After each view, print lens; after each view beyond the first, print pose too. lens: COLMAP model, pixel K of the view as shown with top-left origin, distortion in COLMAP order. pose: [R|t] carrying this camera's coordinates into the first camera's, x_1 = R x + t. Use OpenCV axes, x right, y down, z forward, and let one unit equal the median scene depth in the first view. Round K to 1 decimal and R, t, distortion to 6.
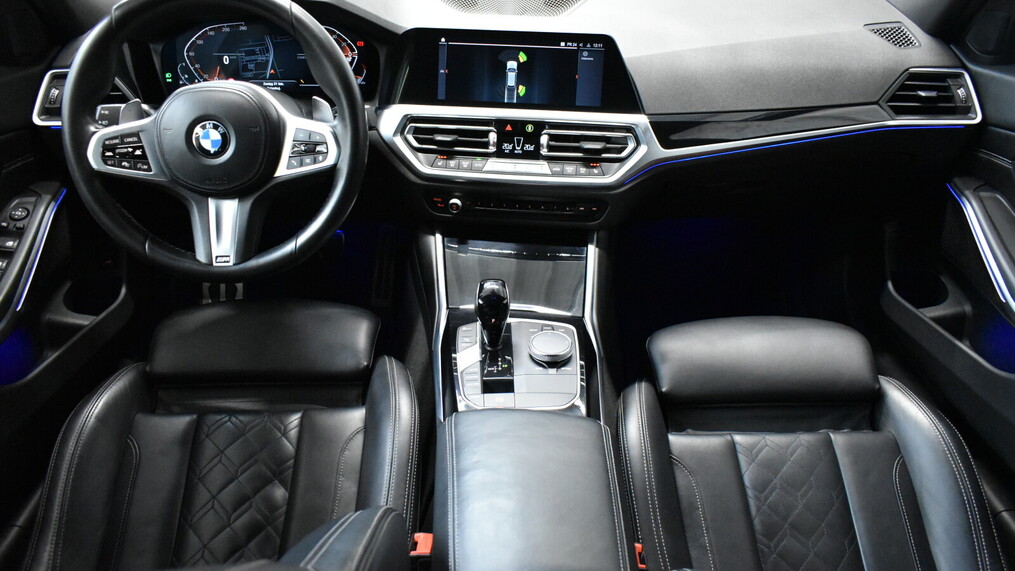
lens RADIAL K [[792.8, 0, 514.9], [0, 792.8, 259.2], [0, 0, 1]] dist [-0.008878, -0.012627]
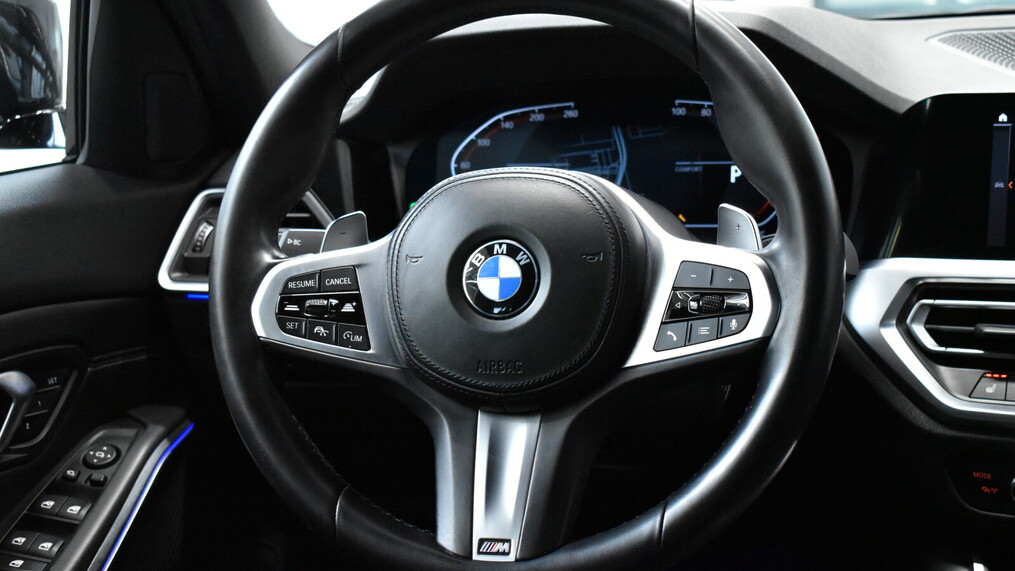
lens RADIAL K [[1553.2, 0, 509.6], [0, 1553.2, 287.8], [0, 0, 1]] dist [-0.019740, 0.000000]
pose [[0.951443, 0.006016, -0.307766, -0.086040], [-0.103746, 0.947581, -0.302203, 0.107081], [0.289815, 0.319458, 0.902194, 0.161667]]
